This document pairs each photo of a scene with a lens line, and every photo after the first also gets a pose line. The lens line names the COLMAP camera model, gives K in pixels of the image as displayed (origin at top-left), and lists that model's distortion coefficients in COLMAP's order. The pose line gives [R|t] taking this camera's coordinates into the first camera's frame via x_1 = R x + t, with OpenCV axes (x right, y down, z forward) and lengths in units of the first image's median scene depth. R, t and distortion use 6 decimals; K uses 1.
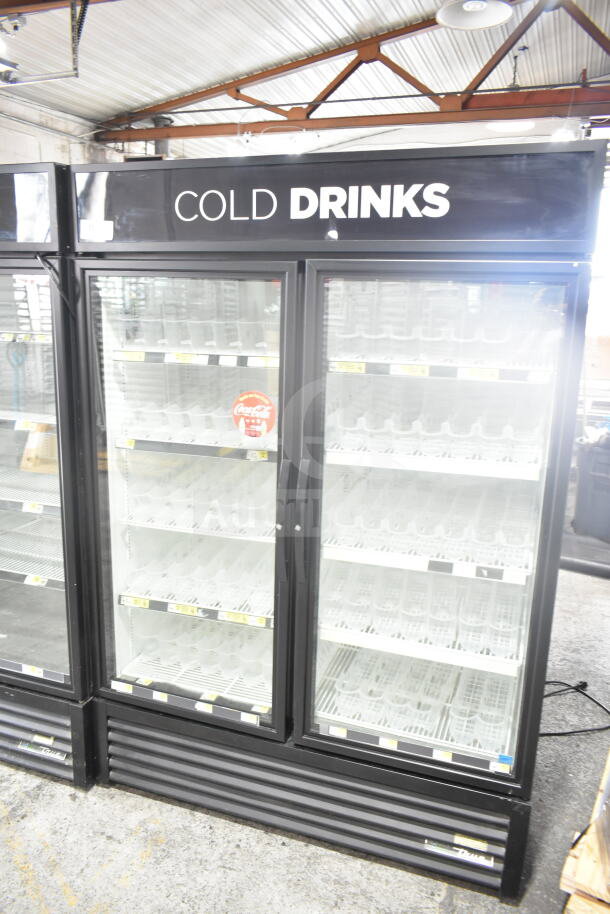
lens RADIAL K [[703.5, 0, 302.5], [0, 703.5, 450.7], [0, 0, 1]] dist [-0.021383, 0.003783]
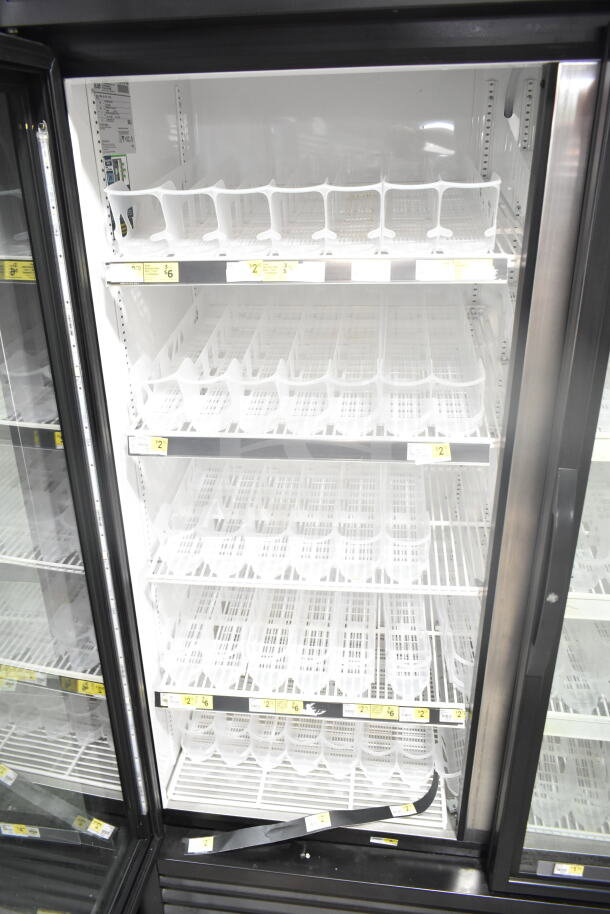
lens RADIAL K [[703.5, 0, 304.1], [0, 703.5, 461.0], [0, 0, 1]] dist [-0.021383, 0.003783]
pose [[0.979856, -0.114624, 0.163533, -0.265844], [0.079338, 0.974913, 0.207965, -0.114309], [-0.183268, -0.190801, 0.964369, 0.563855]]
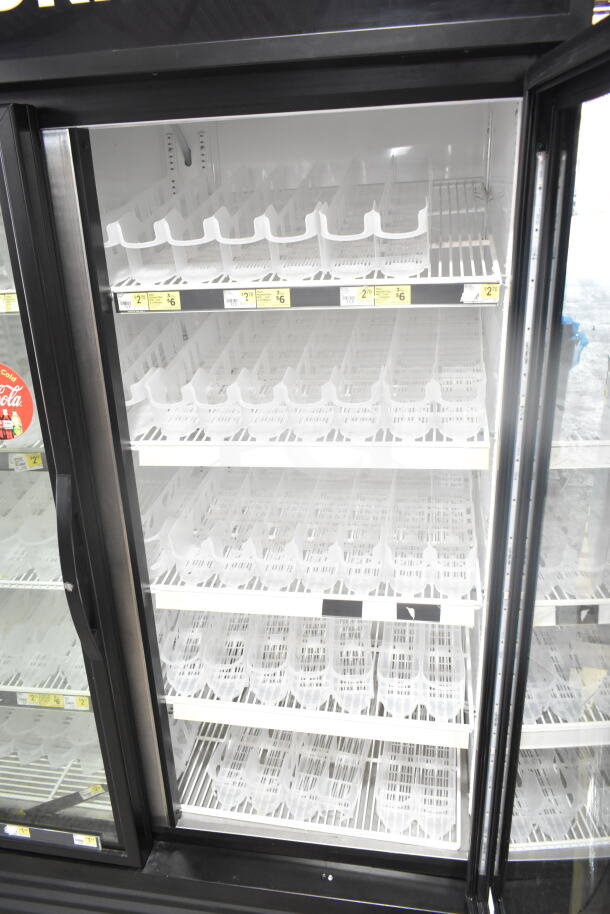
lens RADIAL K [[703.5, 0, 308.0], [0, 703.5, 454.7], [0, 0, 1]] dist [-0.021383, 0.003783]
pose [[0.983866, -0.120552, 0.132195, 0.094905], [0.098396, 0.981718, 0.162934, -0.073419], [-0.149420, -0.147298, 0.977741, 0.388405]]
